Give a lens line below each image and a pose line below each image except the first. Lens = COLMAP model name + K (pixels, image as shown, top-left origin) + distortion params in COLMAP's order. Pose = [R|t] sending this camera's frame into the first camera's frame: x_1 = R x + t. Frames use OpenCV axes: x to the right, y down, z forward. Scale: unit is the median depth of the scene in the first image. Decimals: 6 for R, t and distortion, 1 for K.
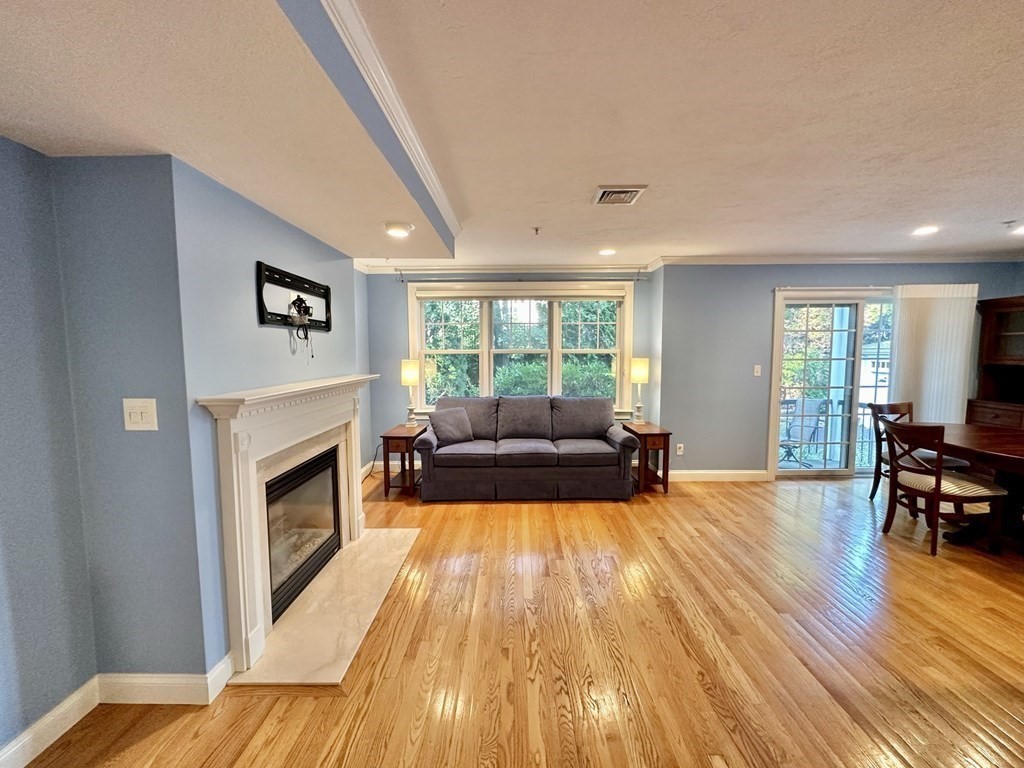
lens RADIAL K [[407.6, 0, 512.1], [0, 407.6, 384.1], [0, 0, 1]] dist [-0.006585, 0.001389]
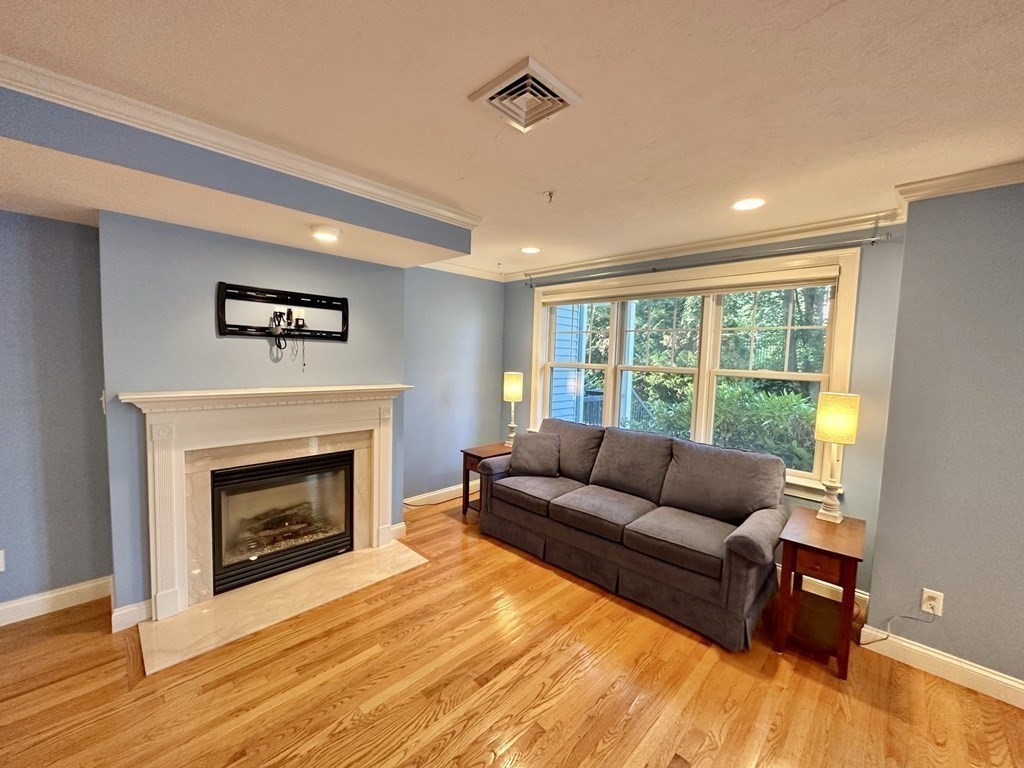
lens RADIAL K [[407.6, 0, 512.3], [0, 407.6, 385.5], [0, 0, 1]] dist [-0.006585, 0.001389]
pose [[0.720141, 0.076152, -0.689636, 0.424905], [-0.089747, 0.995832, 0.016247, -0.052047], [0.687999, 0.050193, 0.723974, 0.390711]]
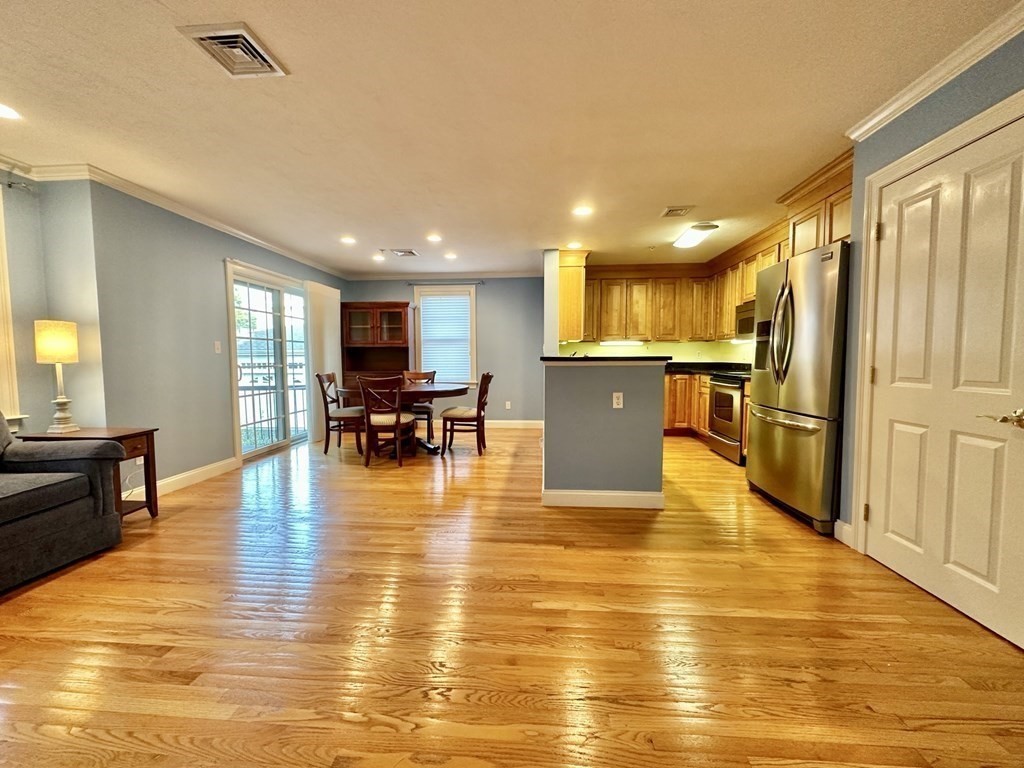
lens RADIAL K [[407.6, 0, 512.1], [0, 407.6, 384.3], [0, 0, 1]] dist [-0.006585, 0.001389]
pose [[0.066501, -0.060121, 0.995973, -0.273124], [0.084855, 0.994908, 0.054390, 0.060362], [-0.994172, 0.080897, 0.071264, 0.346087]]
